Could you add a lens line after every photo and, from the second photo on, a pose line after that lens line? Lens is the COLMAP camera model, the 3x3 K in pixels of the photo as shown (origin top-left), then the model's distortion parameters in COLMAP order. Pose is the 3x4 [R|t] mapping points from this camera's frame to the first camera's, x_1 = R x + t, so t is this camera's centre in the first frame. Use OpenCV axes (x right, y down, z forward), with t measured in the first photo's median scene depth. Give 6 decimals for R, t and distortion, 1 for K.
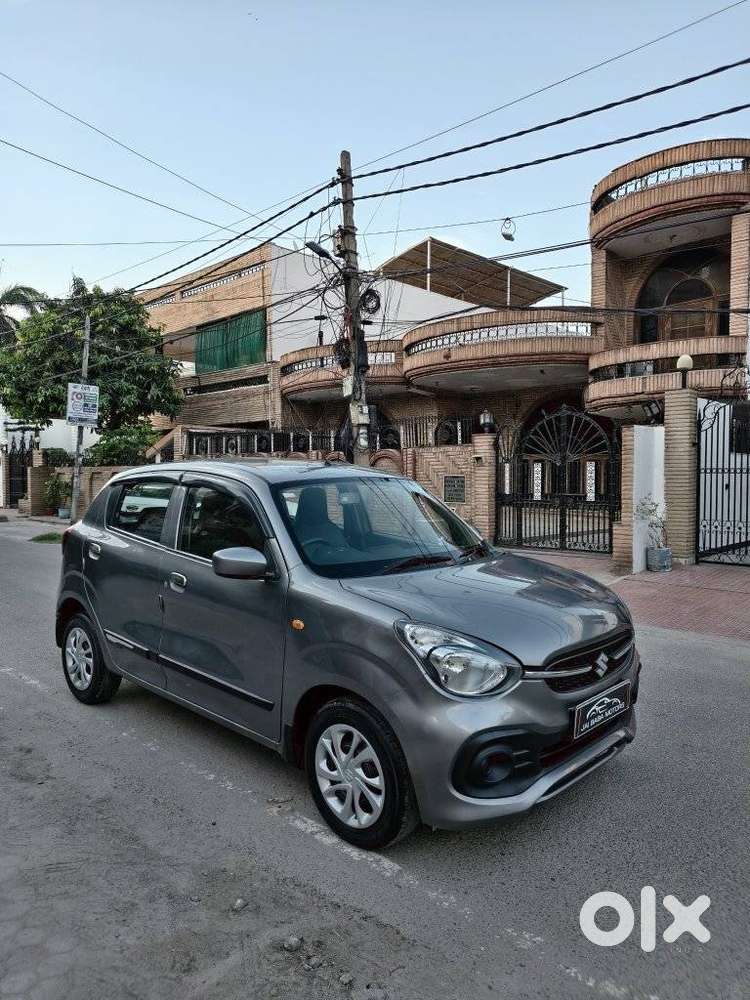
lens RADIAL K [[685.8, 0, 378.5], [0, 685.8, 501.5], [0, 0, 1]] dist [0.043691, -0.048094]
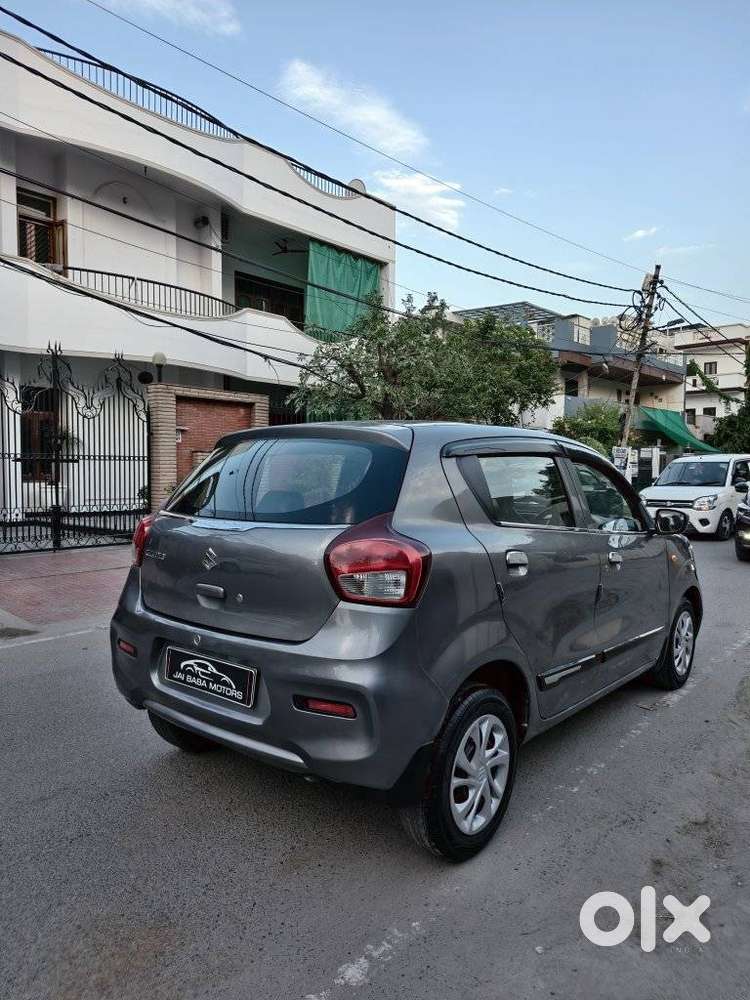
lens RADIAL K [[688.7, 0, 378.6], [0, 688.7, 501.8], [0, 0, 1]] dist [0.039239, -0.041463]
pose [[-0.074744, -0.043844, 0.996238, -0.410542], [0.035379, 0.998287, 0.046588, -0.005736], [-0.996575, 0.038728, -0.073065, 0.475666]]
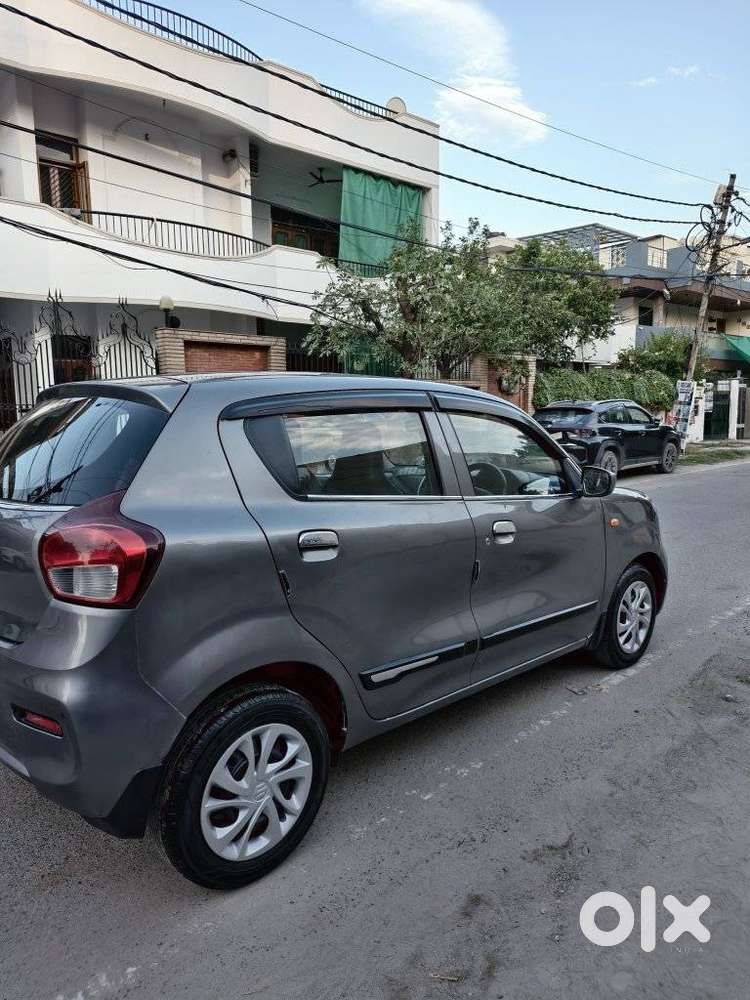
lens RADIAL K [[687.1, 0, 375.6], [0, 687.1, 500.6], [0, 0, 1]] dist [0.043663, -0.052820]
pose [[0.042859, -0.130093, 0.990575, -0.370355], [0.053355, 0.990369, 0.127758, -0.009210], [-0.997655, 0.047377, 0.049388, 0.380630]]
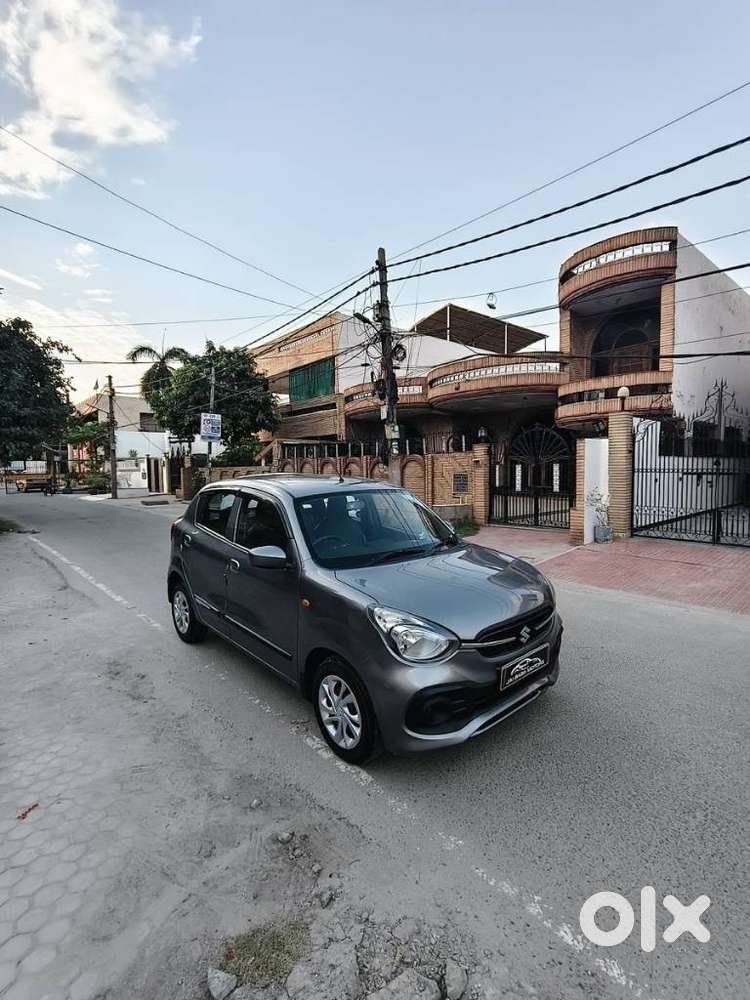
lens RADIAL K [[471.2, 0, 386.1], [0, 471.2, 498.0], [0, 0, 1]] dist [-0.010221, 0.004267]
pose [[0.997286, -0.006438, -0.073345, 0.033200], [0.008388, 0.999619, 0.026310, -0.016495], [0.073148, -0.026854, 0.996959, 0.016822]]
